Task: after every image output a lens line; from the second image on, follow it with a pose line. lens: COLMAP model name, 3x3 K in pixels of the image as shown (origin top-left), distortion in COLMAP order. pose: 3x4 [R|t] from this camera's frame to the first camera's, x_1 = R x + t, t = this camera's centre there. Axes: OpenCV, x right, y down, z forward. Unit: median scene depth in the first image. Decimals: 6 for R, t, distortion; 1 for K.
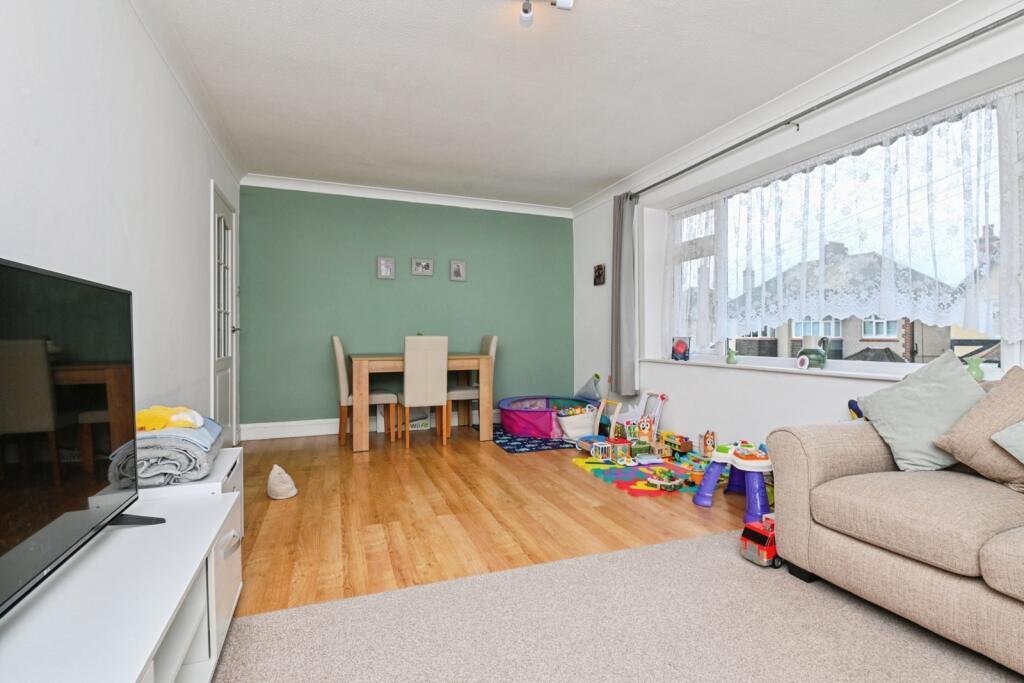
lens RADIAL K [[504.1, 0, 515.9], [0, 504.1, 334.5], [0, 0, 1]] dist [0.022744, -0.000155]
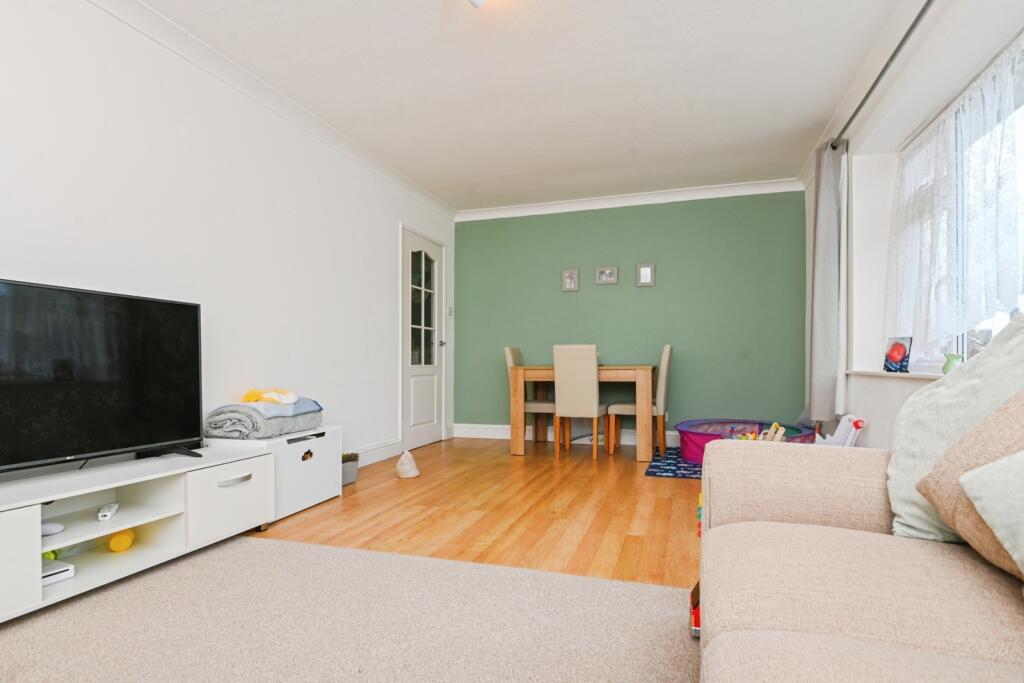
lens RADIAL K [[528.9, 0, 516.3], [0, 528.9, 373.4], [0, 0, 1]] dist [0.026843, -0.000199]
pose [[0.783910, 0.010688, -0.620783, 0.524161], [0.003988, 0.999744, 0.022249, 0.048350], [0.620862, -0.019917, 0.783667, 0.184371]]
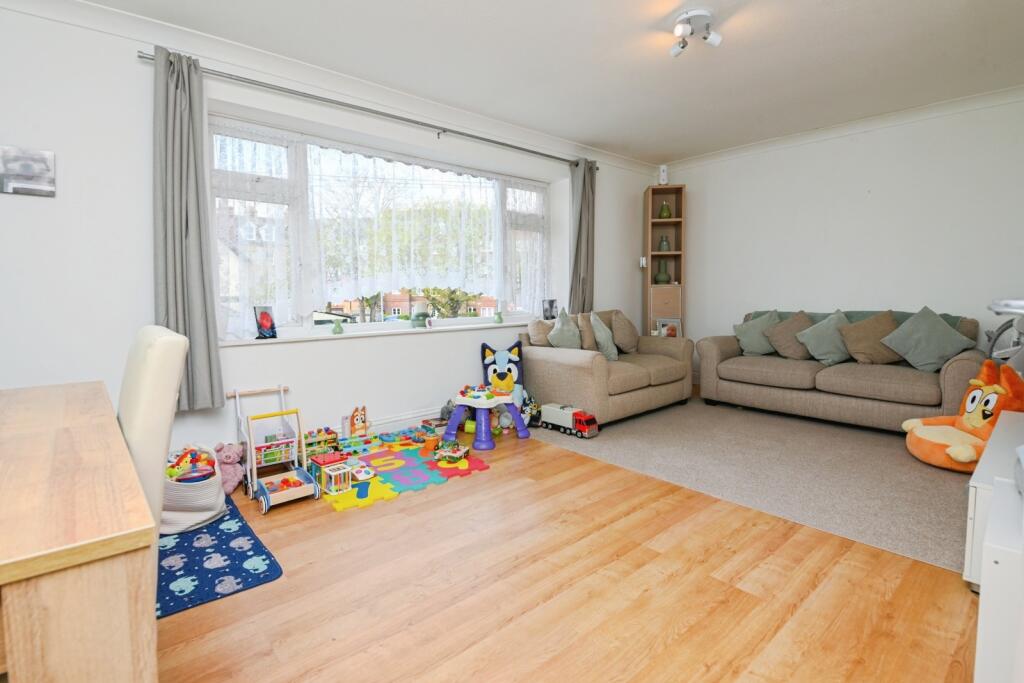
lens RADIAL K [[489.1, 0, 496.2], [0, 489.1, 316.4], [0, 0, 1]] dist [0.012618, -0.015452]
pose [[-0.348804, -0.049681, 0.935878, -0.657767], [0.000227, 0.998589, 0.053094, -0.028153], [-0.937196, 0.018732, -0.348301, 1.322171]]
